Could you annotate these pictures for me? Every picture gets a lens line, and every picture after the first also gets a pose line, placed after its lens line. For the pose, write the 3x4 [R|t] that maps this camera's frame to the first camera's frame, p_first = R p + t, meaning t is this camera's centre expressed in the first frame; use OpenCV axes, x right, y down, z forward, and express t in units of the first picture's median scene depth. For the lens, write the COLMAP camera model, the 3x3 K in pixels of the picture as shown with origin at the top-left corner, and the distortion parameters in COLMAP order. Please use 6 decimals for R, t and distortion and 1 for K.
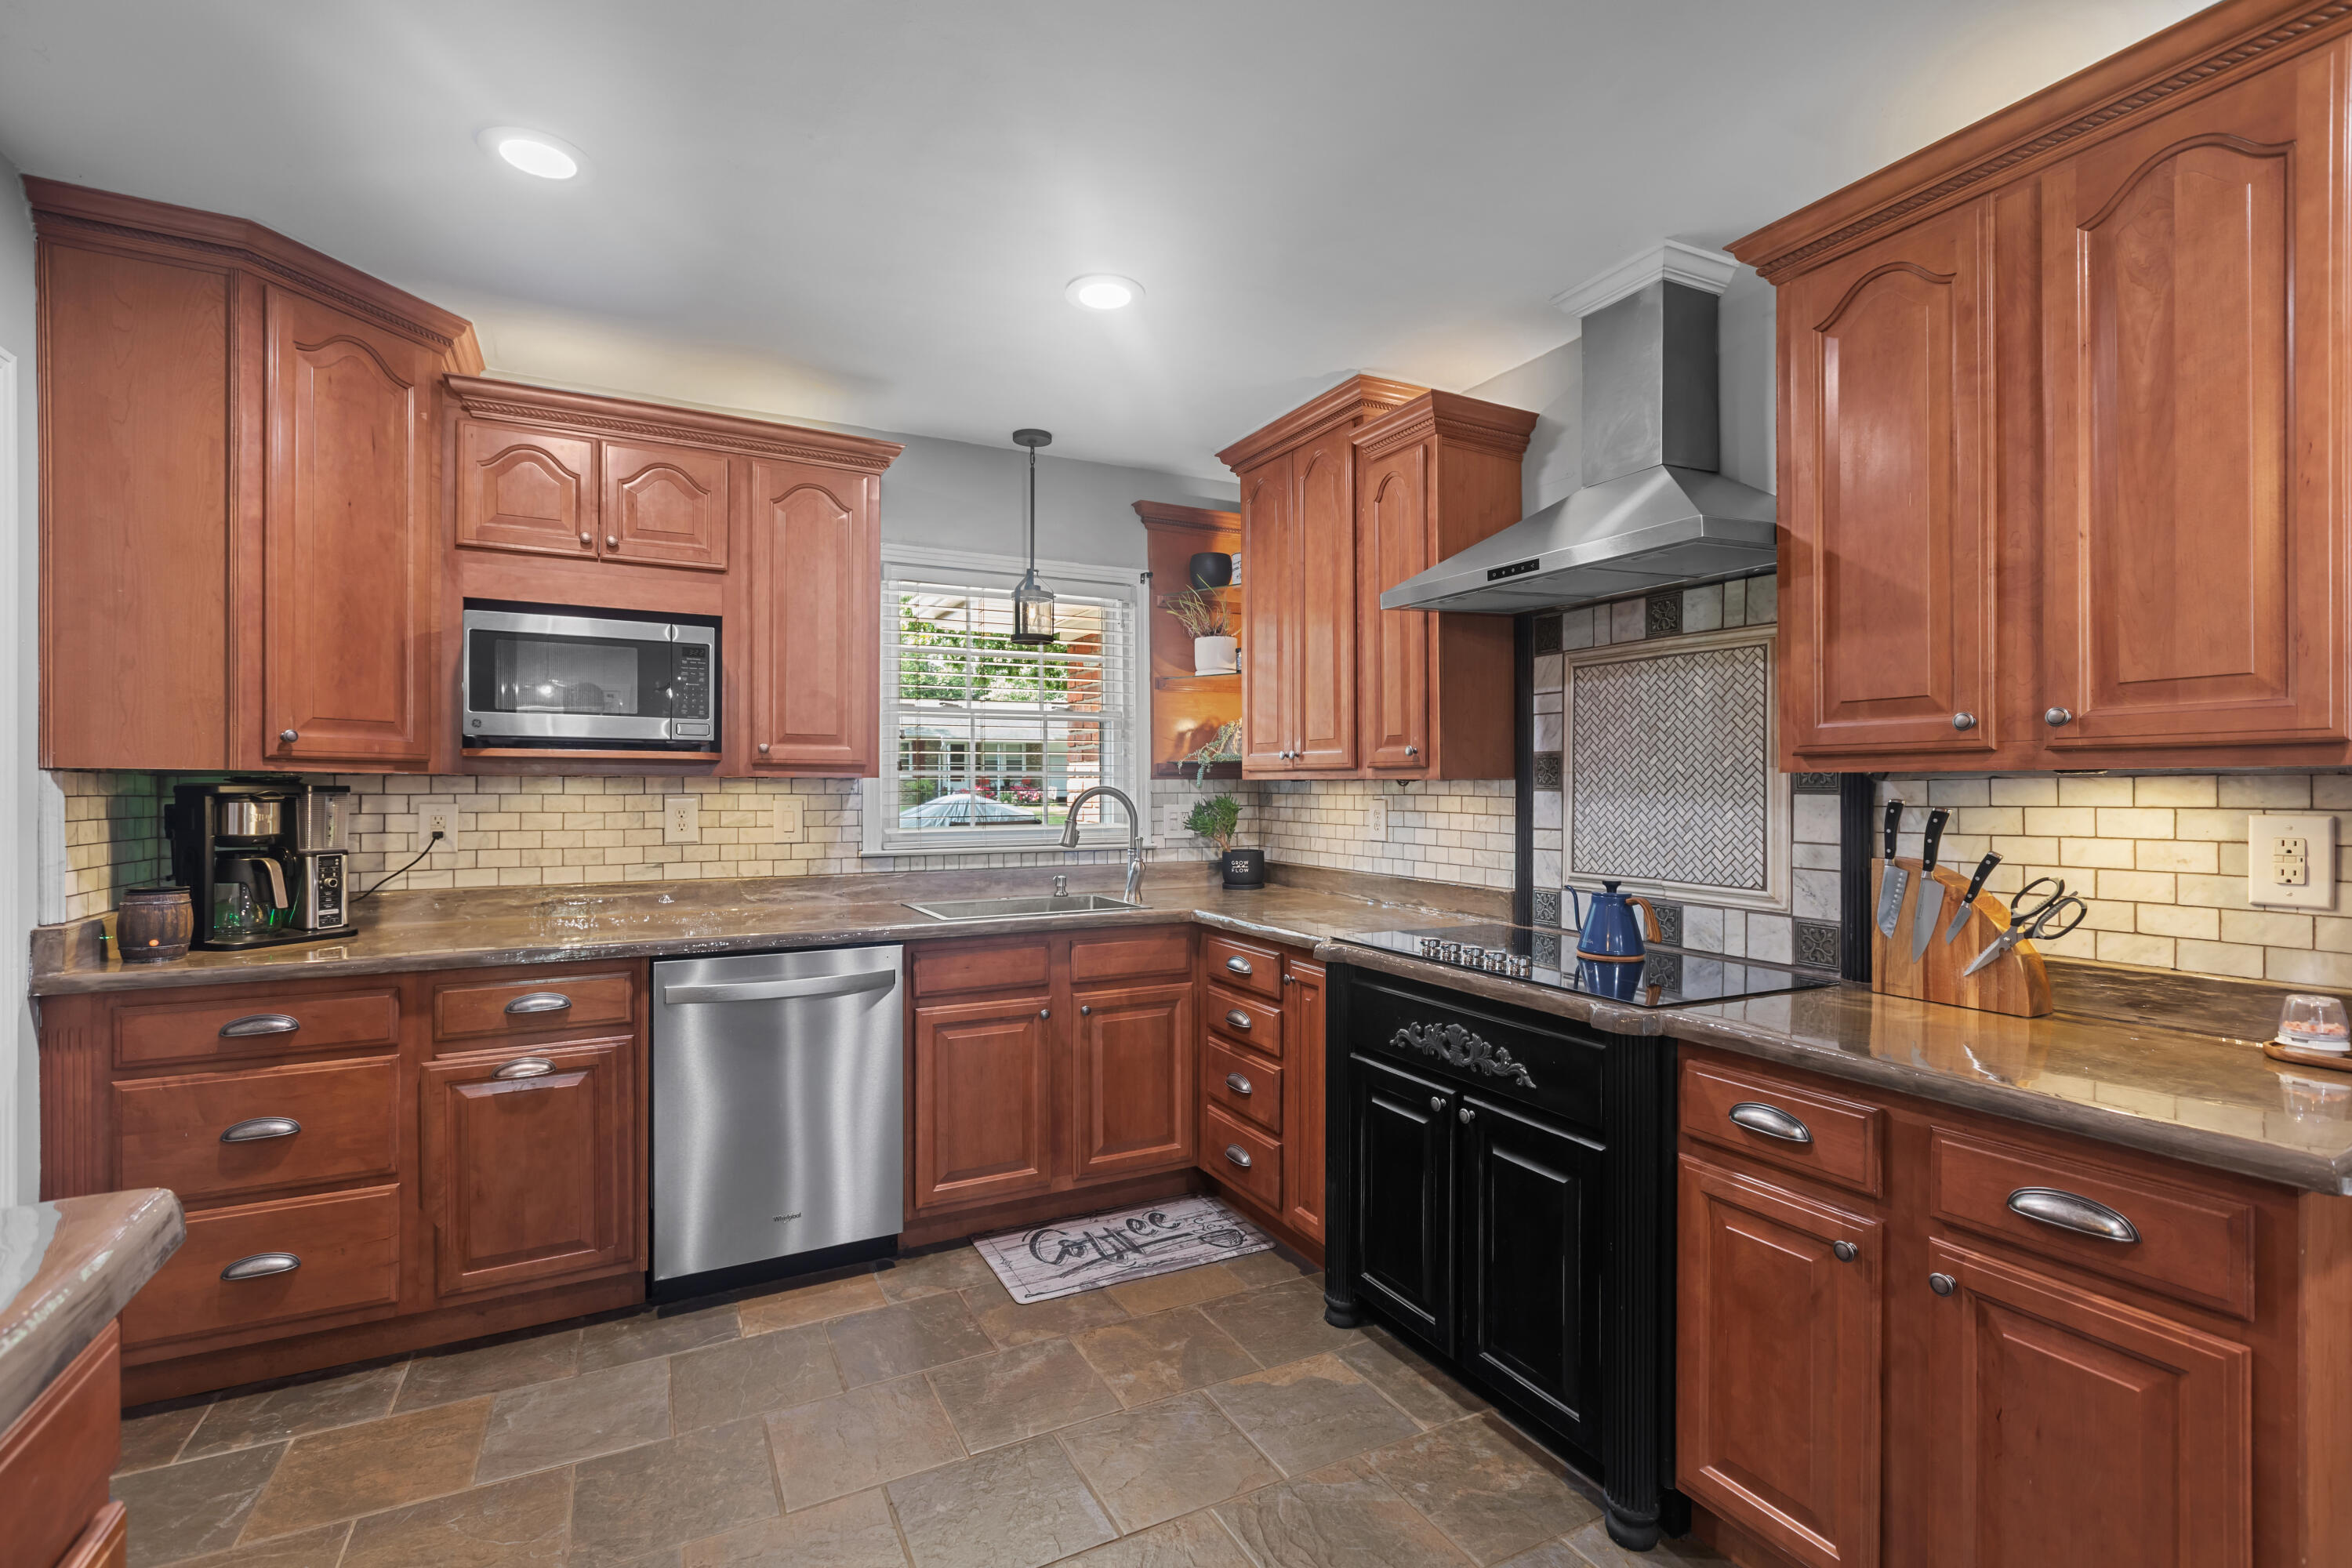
lens RADIAL K [[1057.0, 0, 1171.1], [0, 1057.0, 779.5], [0, 0, 1]] dist [0.002346, 0.000619]
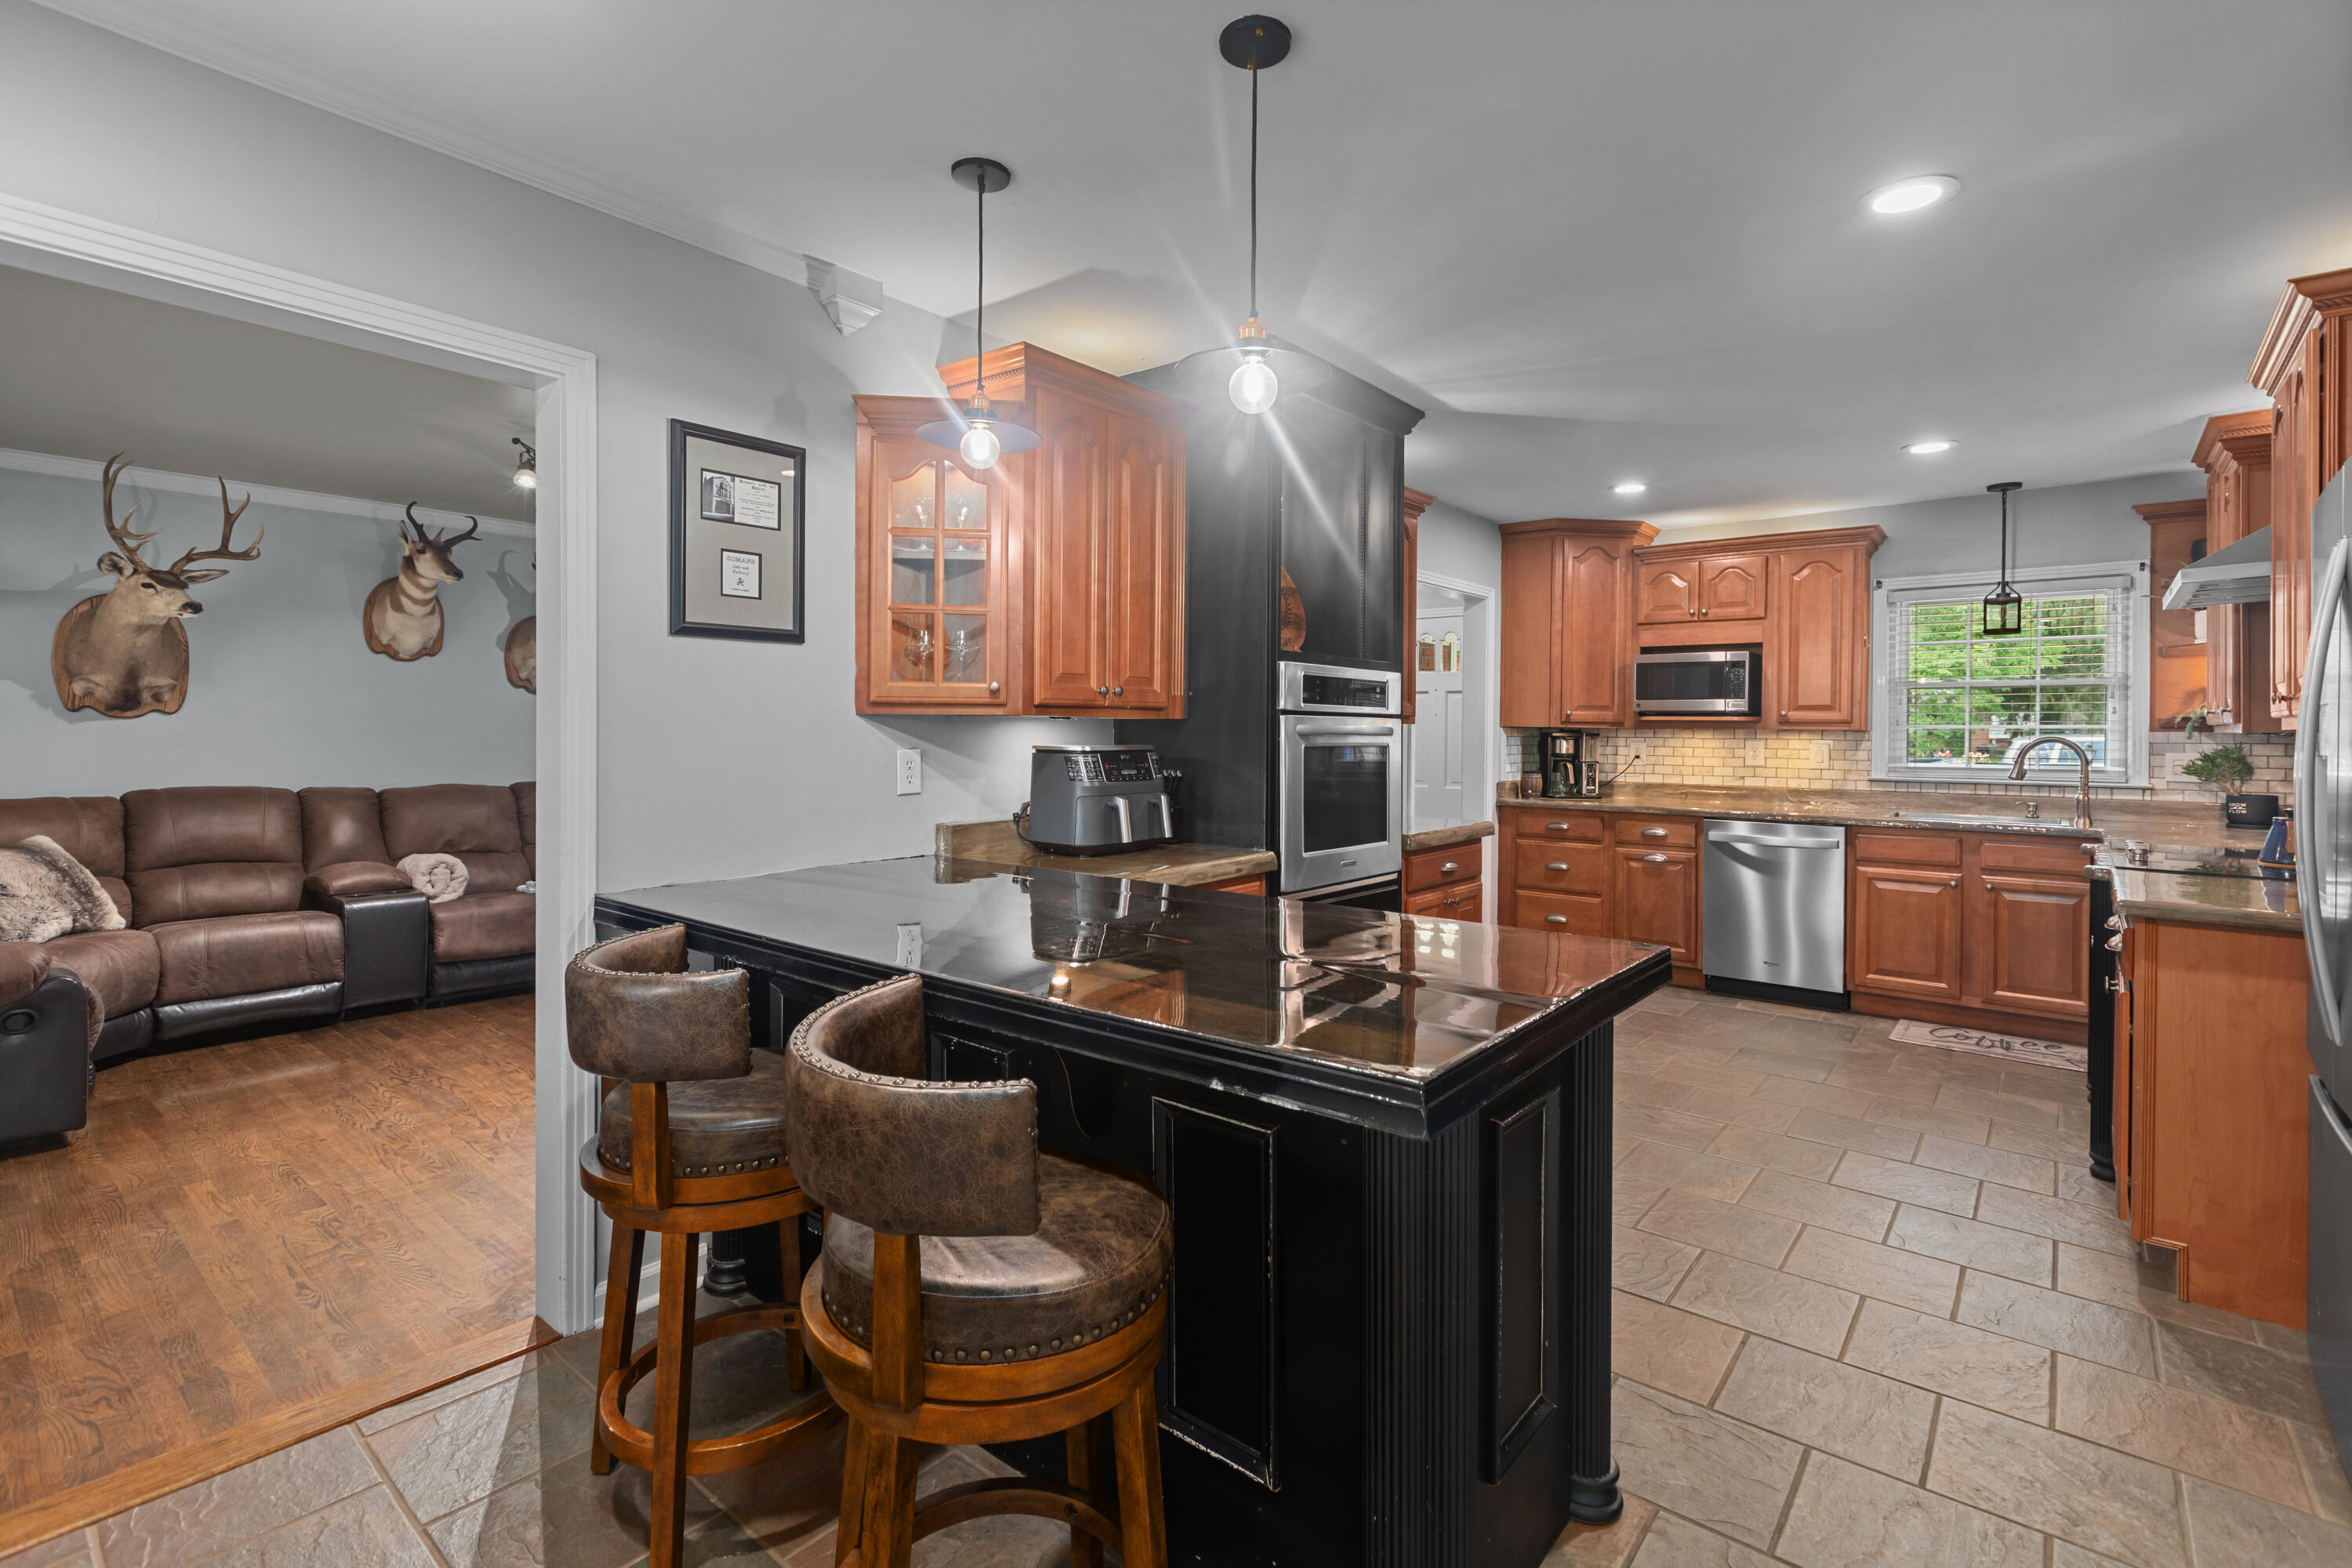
lens RADIAL K [[1057.0, 0, 1171.1], [0, 1057.0, 779.5], [0, 0, 1]] dist [0.002346, 0.000619]
pose [[0.378684, 0.045705, -0.924397, 0.909681], [-0.001113, 0.998802, 0.048928, -0.004760], [0.925525, -0.017499, 0.378281, -0.663363]]
